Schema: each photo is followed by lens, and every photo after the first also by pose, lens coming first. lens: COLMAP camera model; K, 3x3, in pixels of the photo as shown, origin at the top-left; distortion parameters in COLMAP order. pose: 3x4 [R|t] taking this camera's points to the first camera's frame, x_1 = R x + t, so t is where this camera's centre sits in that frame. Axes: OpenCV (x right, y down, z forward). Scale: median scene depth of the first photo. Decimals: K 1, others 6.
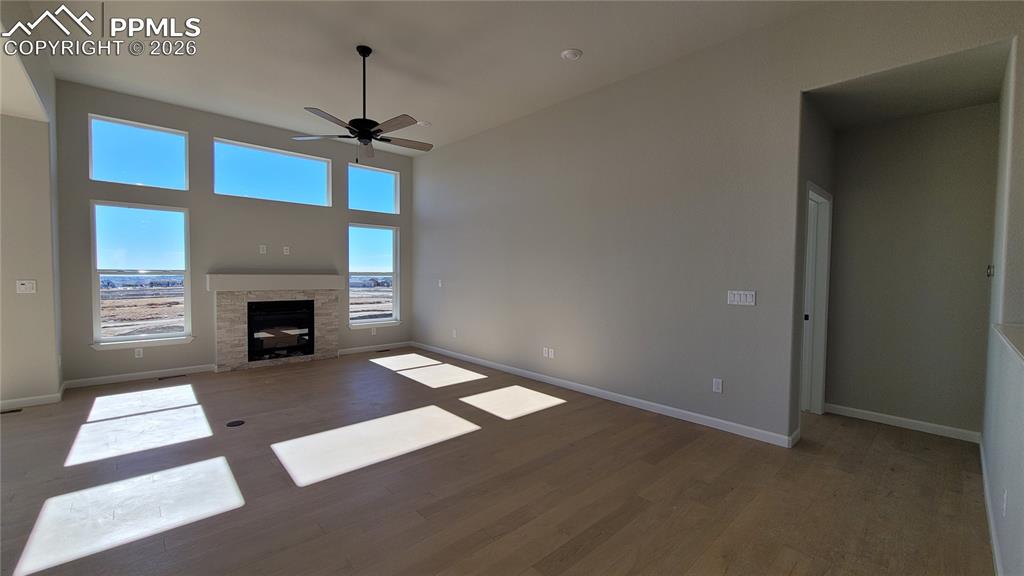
lens RADIAL K [[415.3, 0, 508.9], [0, 415.3, 293.5], [0, 0, 1]] dist [-0.000444, -0.000565]
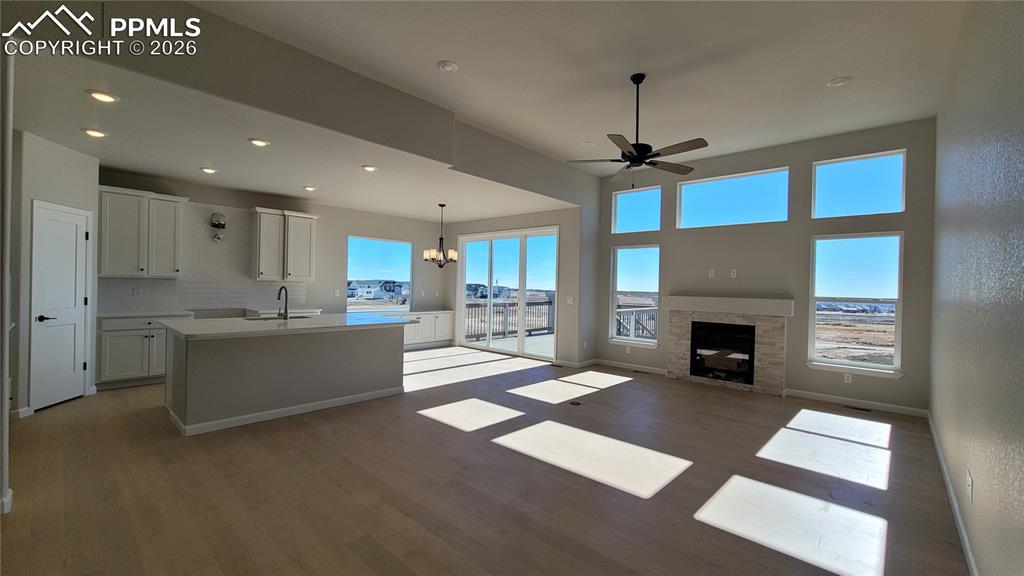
lens RADIAL K [[415.3, 0, 509.5], [0, 415.3, 286.3], [0, 0, 1]] dist [-0.000444, -0.000565]
pose [[0.086678, -0.012607, -0.996157, 0.410992], [-0.072405, 0.997196, -0.018920, -0.014839], [0.993602, 0.073767, 0.085522, 0.388835]]
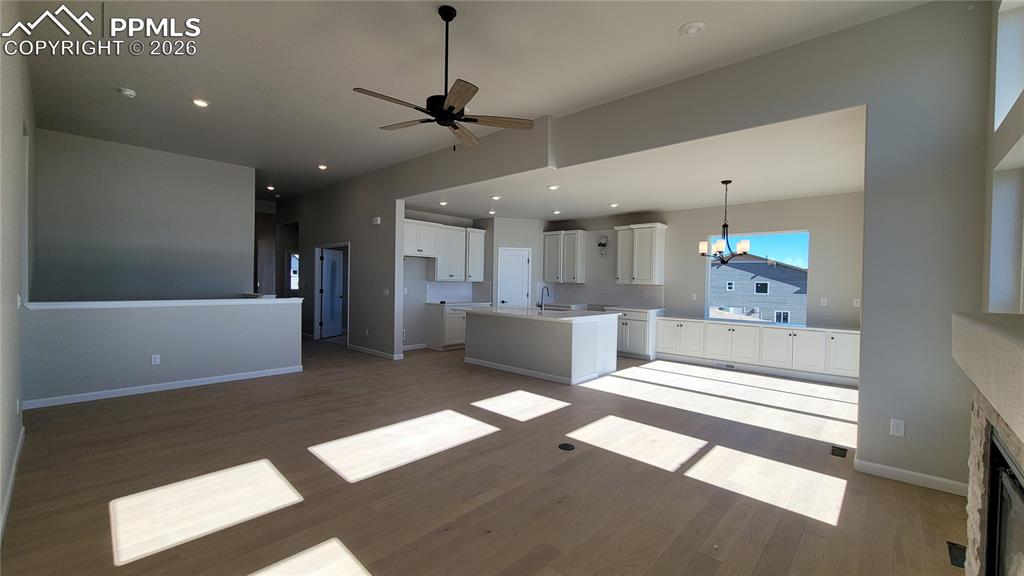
lens RADIAL K [[415.3, 0, 510.0], [0, 415.3, 289.3], [0, 0, 1]] dist [-0.000444, -0.000565]
pose [[-0.995121, -0.033018, -0.092978, -0.256933], [-0.039325, 0.996988, 0.066840, -0.064158], [0.090491, 0.070170, -0.993422, 1.173336]]
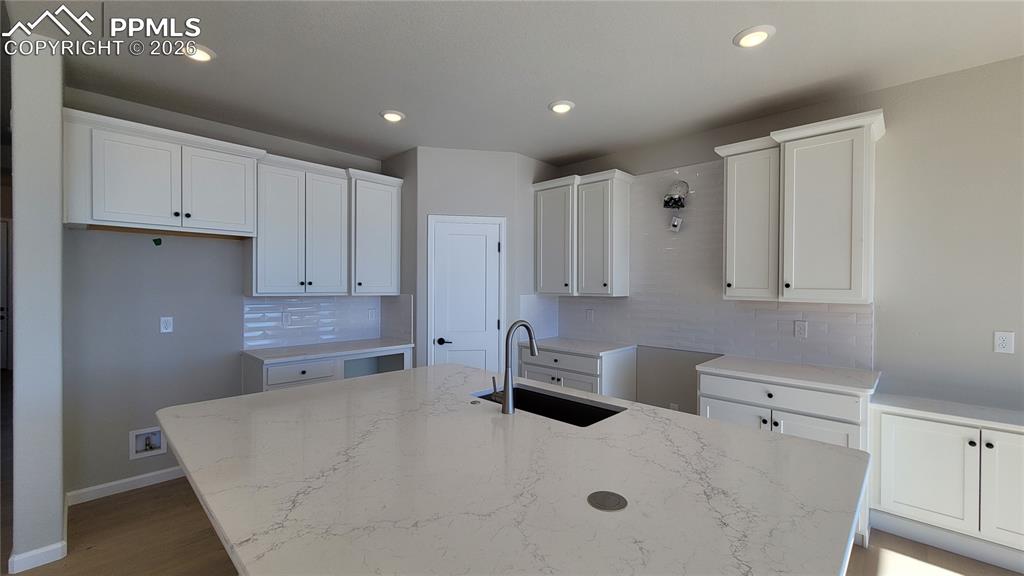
lens RADIAL K [[415.3, 0, 514.9], [0, 415.3, 288.3], [0, 0, 1]] dist [-0.000444, -0.000565]
pose [[-0.996536, -0.022398, -0.080085, -0.437897], [-0.026934, 0.998066, 0.056027, -0.039745], [0.078676, 0.057990, -0.995212, 0.318298]]
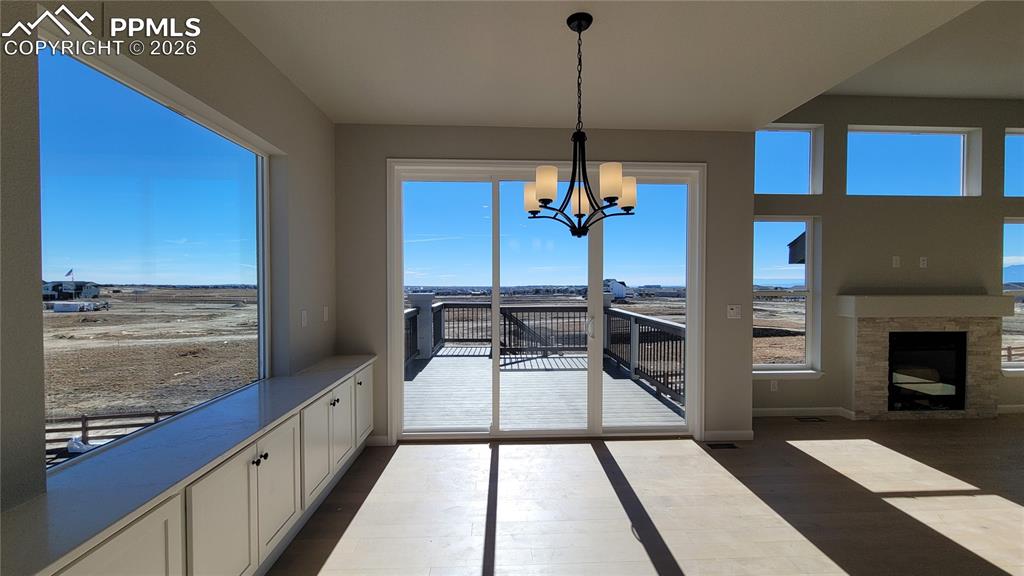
lens RADIAL K [[415.3, 0, 516.4], [0, 415.3, 288.0], [0, 0, 1]] dist [-0.000444, -0.000565]
pose [[0.773184, -0.003849, -0.634170, -0.633724], [-0.020402, 0.999313, -0.030939, -0.021021], [0.633854, 0.036860, 0.772574, -0.020075]]
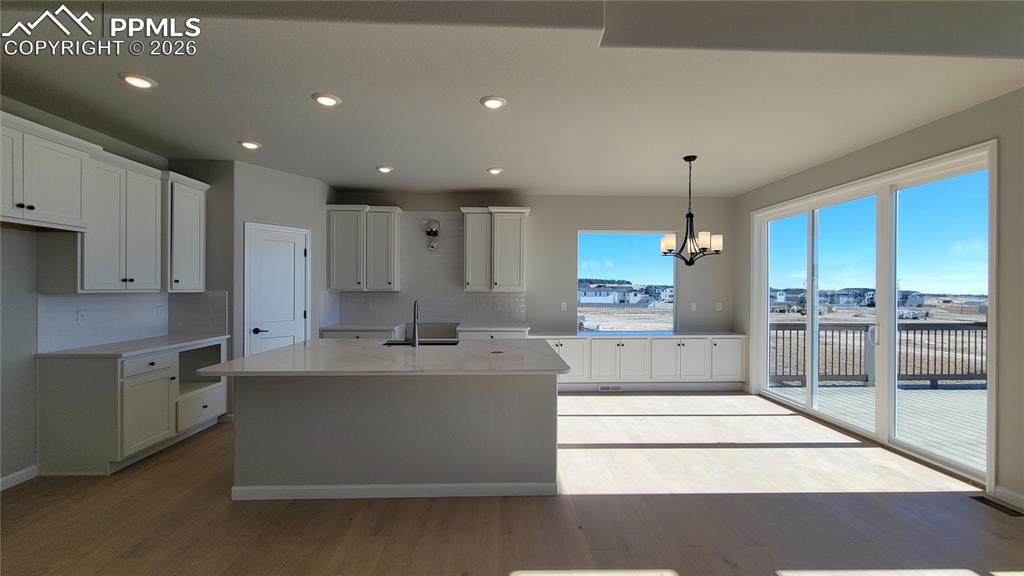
lens RADIAL K [[415.3, 0, 516.1], [0, 415.3, 288.0], [0, 0, 1]] dist [-0.000444, -0.000565]
pose [[-0.635514, -0.018463, -0.771868, -0.082435], [-0.054845, 0.998268, 0.021278, -0.037695], [0.770139, 0.055856, -0.635426, 0.514136]]
